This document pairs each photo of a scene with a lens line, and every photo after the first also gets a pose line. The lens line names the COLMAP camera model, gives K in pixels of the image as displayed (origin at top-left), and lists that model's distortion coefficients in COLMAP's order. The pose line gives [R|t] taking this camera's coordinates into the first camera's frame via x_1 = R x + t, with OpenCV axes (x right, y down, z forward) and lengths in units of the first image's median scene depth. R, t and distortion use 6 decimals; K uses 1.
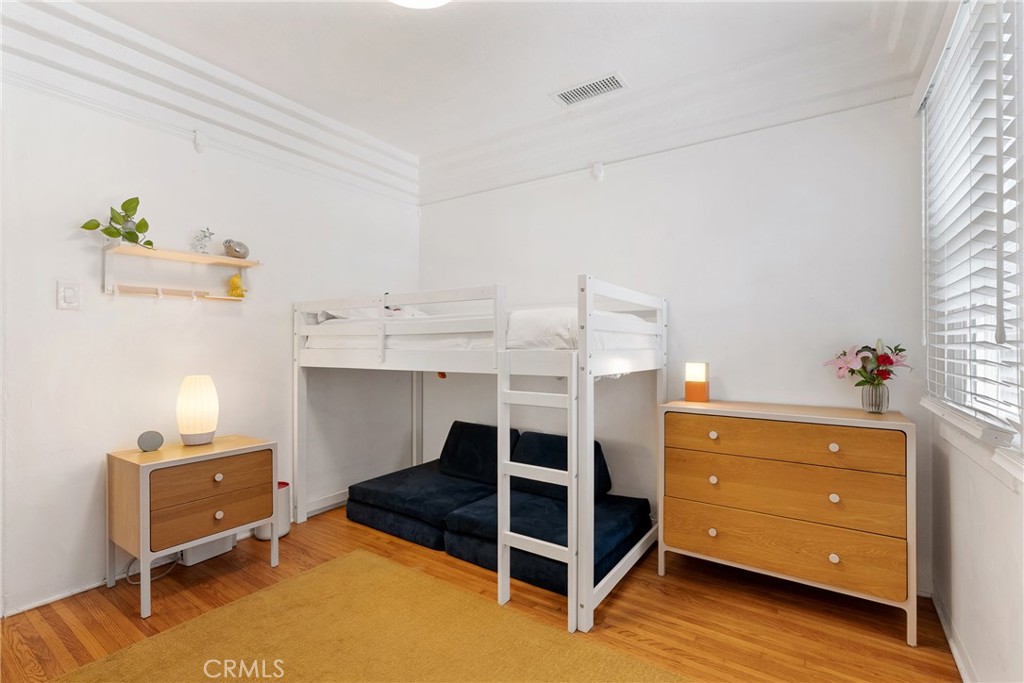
lens RADIAL K [[466.5, 0, 508.9], [0, 466.5, 340.6], [0, 0, 1]] dist [-0.006469, 0.000859]
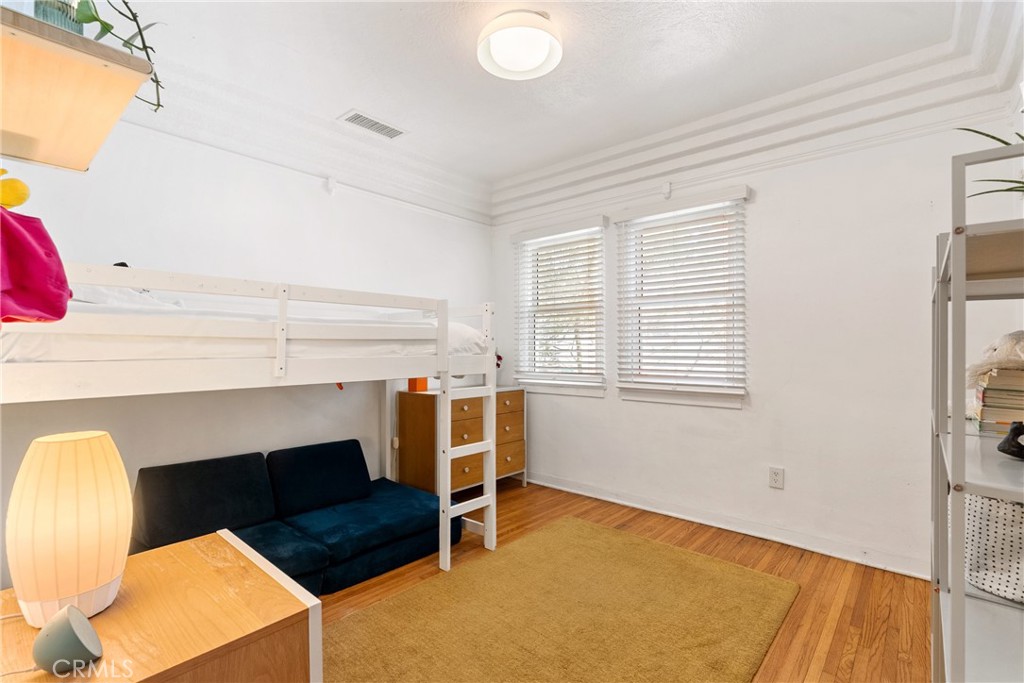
lens RADIAL K [[466.5, 0, 502.5], [0, 466.5, 343.8], [0, 0, 1]] dist [-0.006469, 0.000859]
pose [[0.134258, 0.012484, 0.990868, -1.150042], [-0.005375, 0.999915, -0.011870, 0.003625], [-0.990932, -0.003732, 0.134313, 0.690475]]
